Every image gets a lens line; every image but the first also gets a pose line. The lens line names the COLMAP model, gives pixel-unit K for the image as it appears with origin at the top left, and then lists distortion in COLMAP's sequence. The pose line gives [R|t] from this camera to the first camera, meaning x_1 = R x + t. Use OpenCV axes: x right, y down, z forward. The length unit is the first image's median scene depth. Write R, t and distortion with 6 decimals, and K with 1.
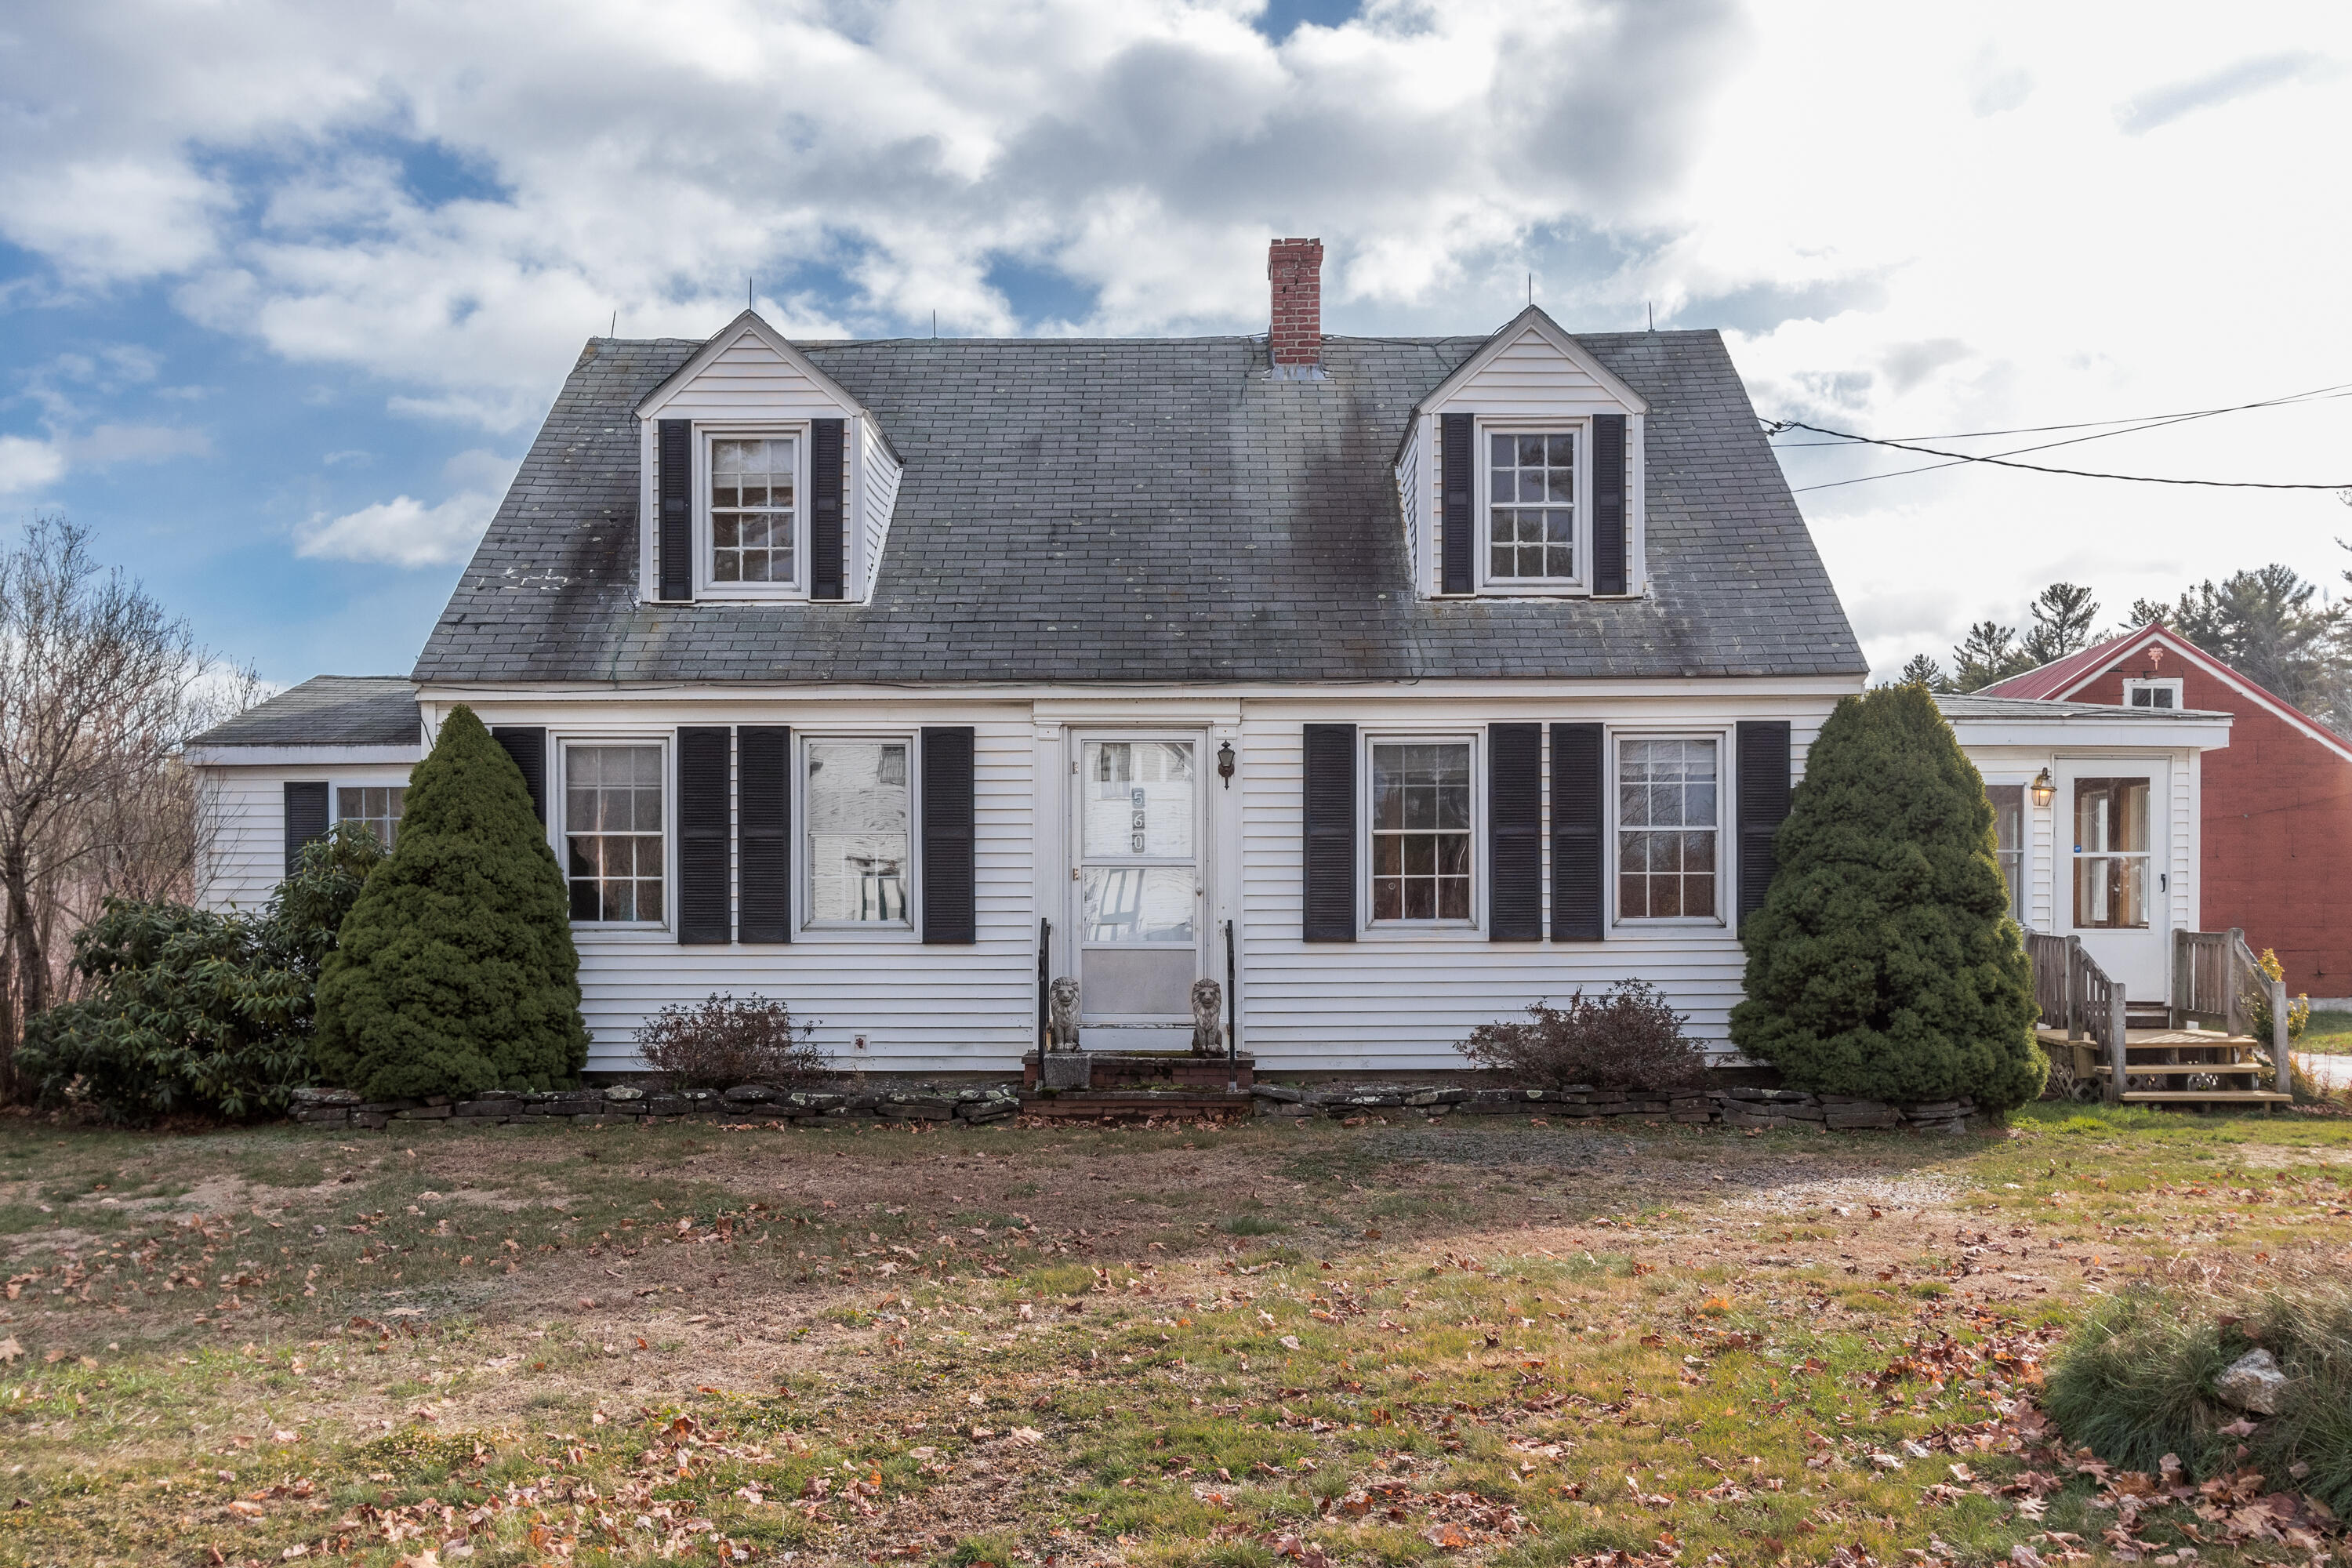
lens RADIAL K [[1960.3, 0, 1176.8], [0, 1960.3, 934.5], [0, 0, 1]] dist [0.000802, 0.004866]
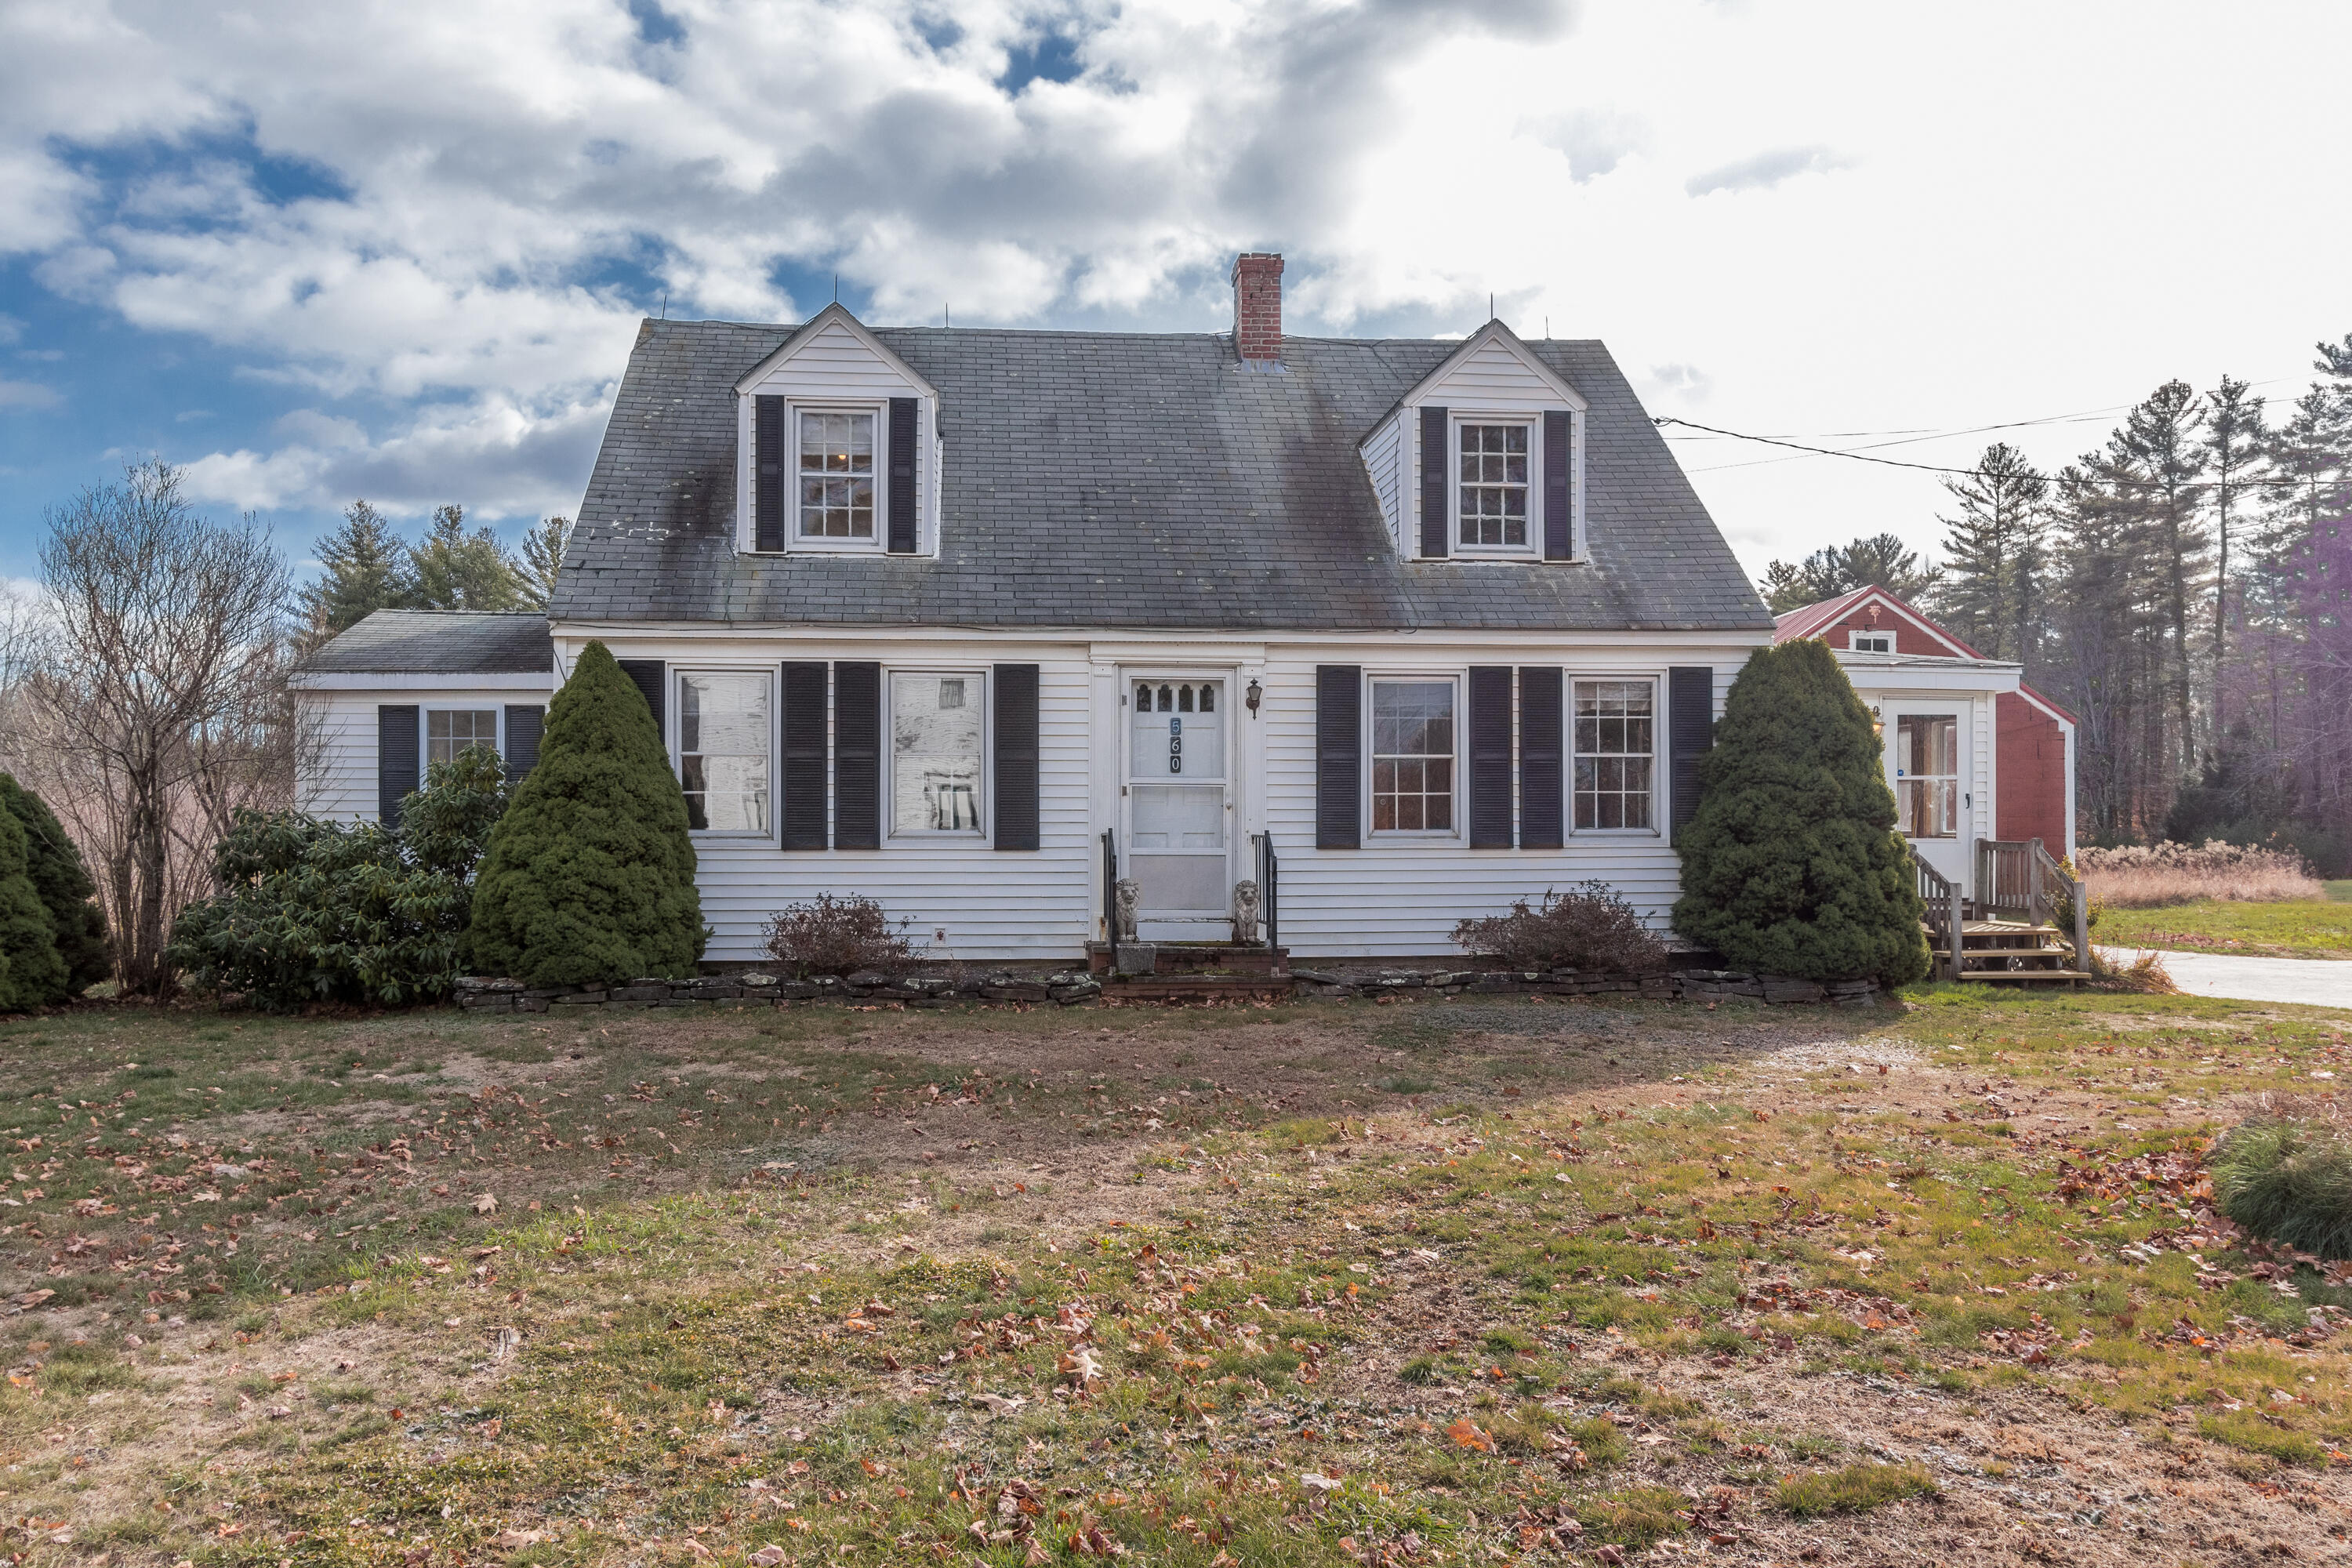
lens RADIAL K [[1722.6, 0, 1092.8], [0, 1722.6, 815.7], [0, 0, 1]] dist [0.000304, 0.001066]
pose [[0.995610, 0.002814, 0.093558, -0.167734], [-0.001482, 0.999897, -0.014304, -0.001088], [-0.093588, 0.014103, 0.995511, -0.024153]]
